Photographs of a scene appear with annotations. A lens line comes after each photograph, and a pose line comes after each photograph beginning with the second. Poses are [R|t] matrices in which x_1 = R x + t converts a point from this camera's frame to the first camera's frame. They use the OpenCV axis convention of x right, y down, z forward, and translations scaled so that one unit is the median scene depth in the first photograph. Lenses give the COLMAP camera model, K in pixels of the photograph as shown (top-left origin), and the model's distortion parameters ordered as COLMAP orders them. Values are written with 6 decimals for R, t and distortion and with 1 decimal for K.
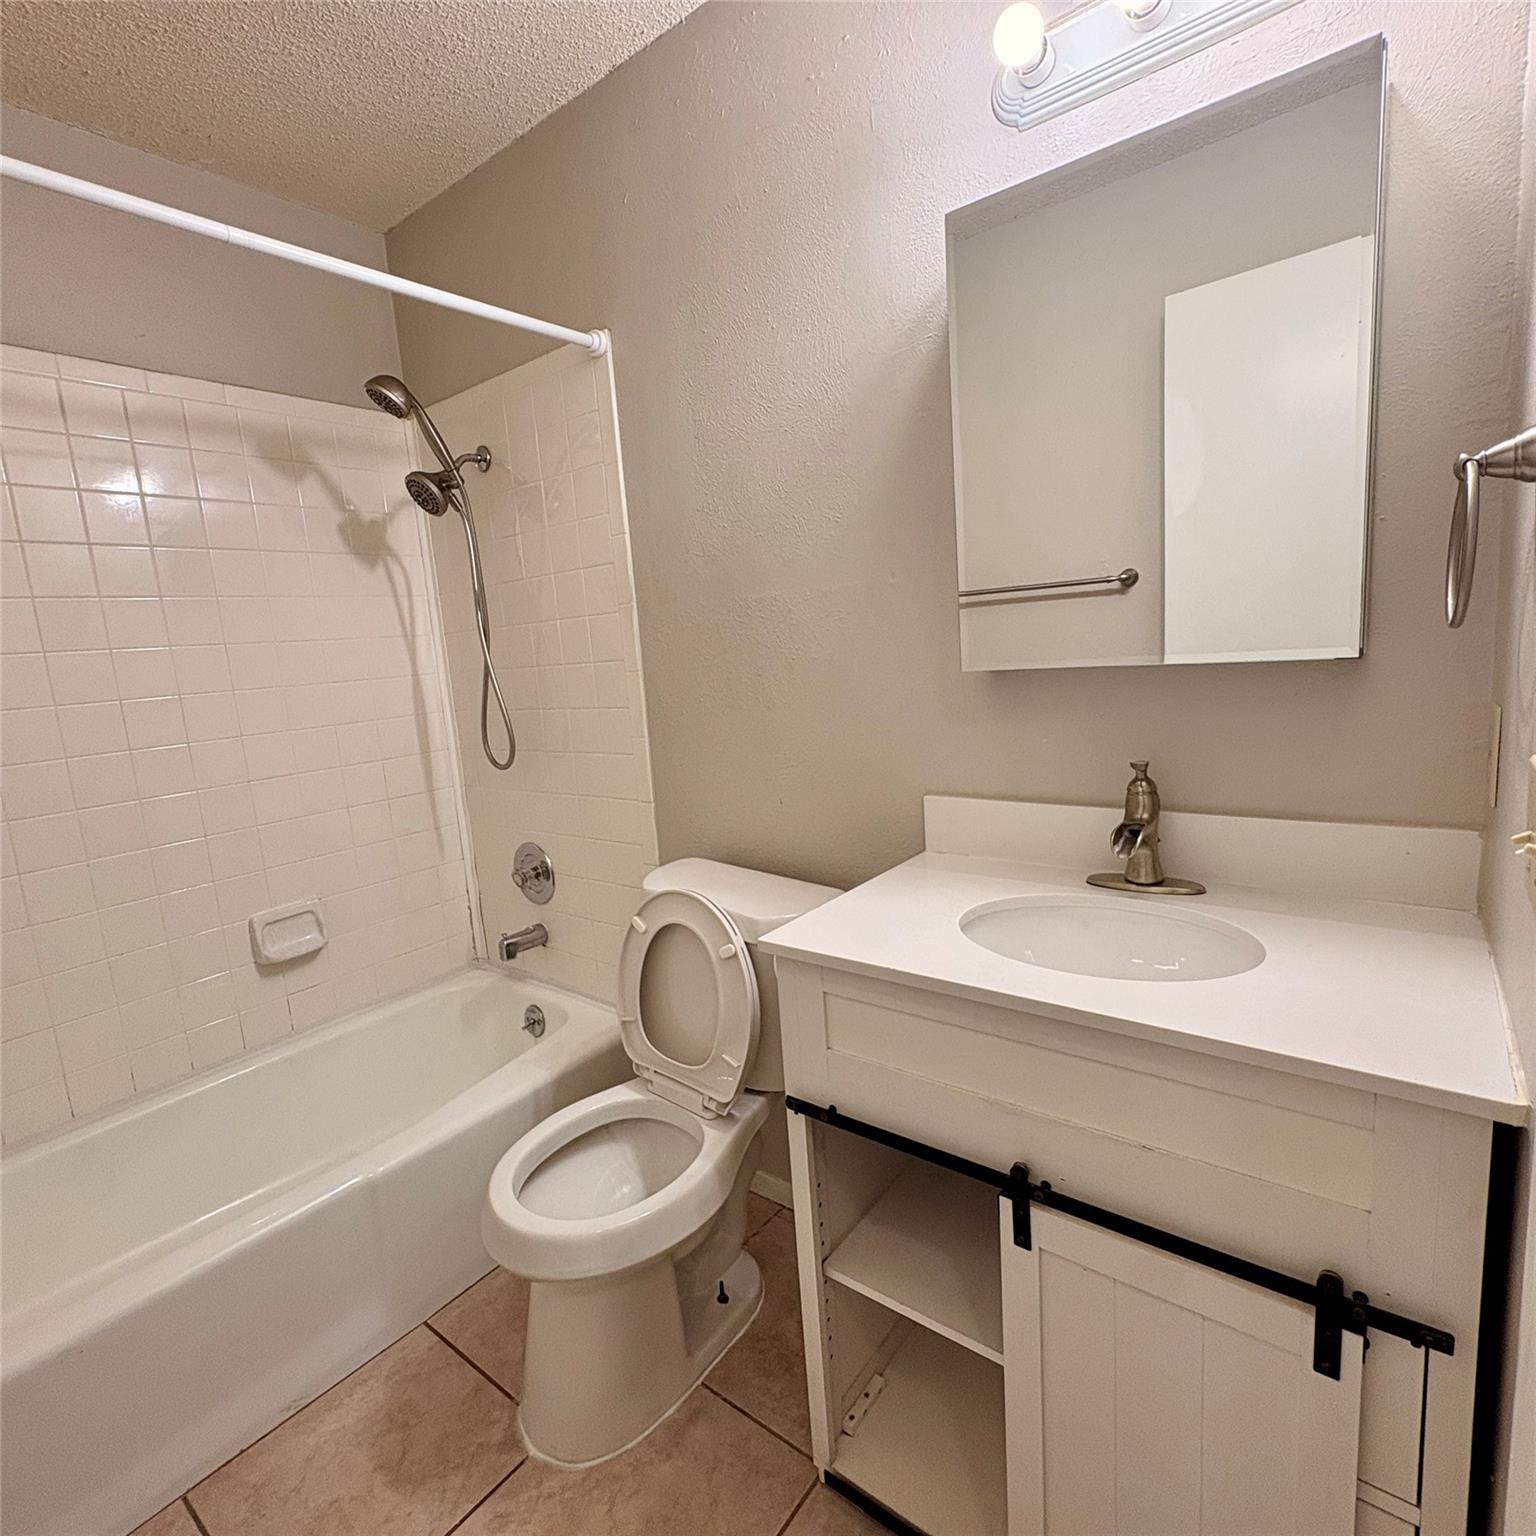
lens RADIAL K [[820.2, 0, 775.6], [0, 820.2, 767.1], [0, 0, 1]] dist [-0.002423, 0.000812]
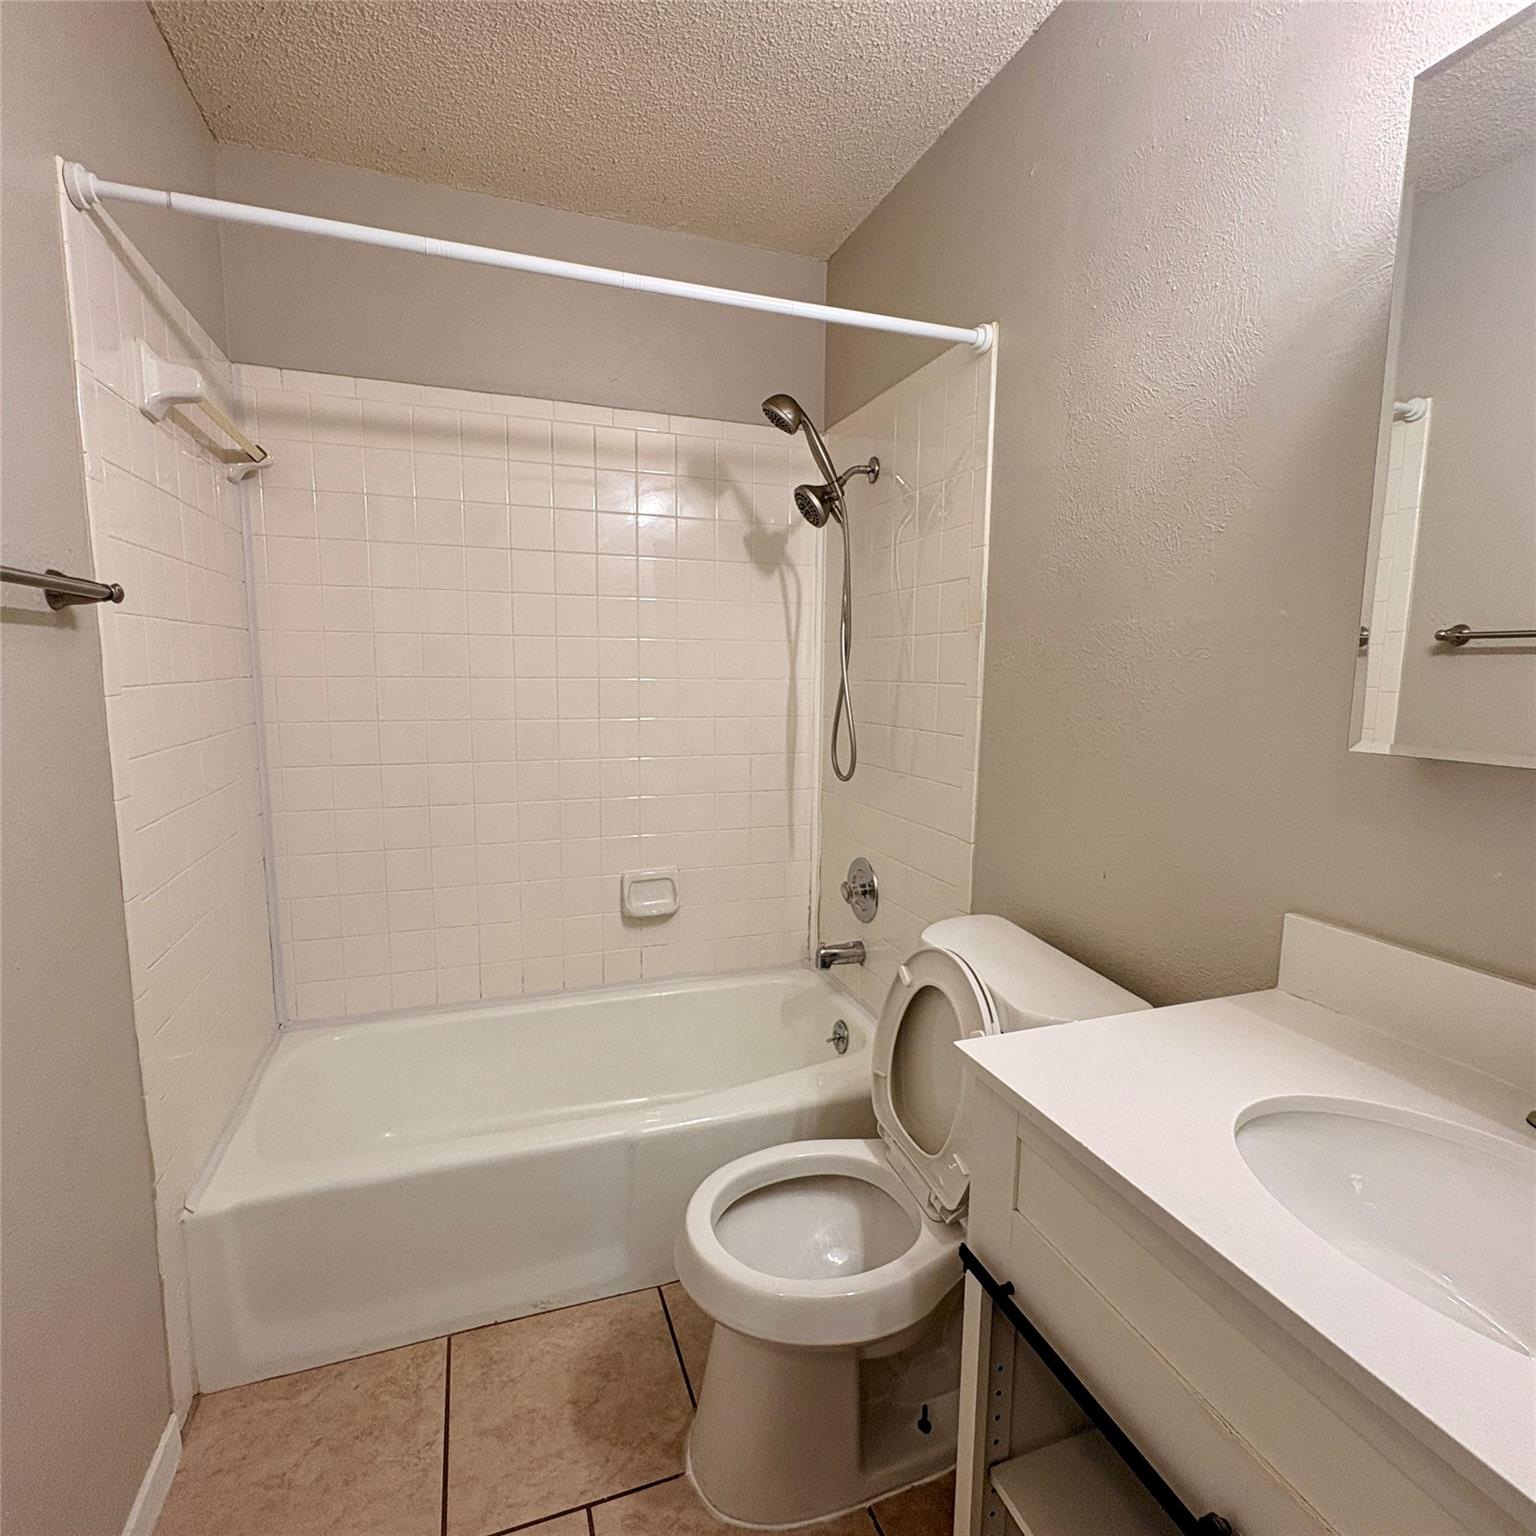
lens RADIAL K [[820.2, 0, 775.6], [0, 820.2, 767.1], [0, 0, 1]] dist [-0.002423, 0.000812]
pose [[0.839132, 0.148024, -0.523399, 0.135304], [-0.154914, 0.987445, 0.030898, -0.036544], [0.521401, 0.055155, 0.851527, 0.124249]]
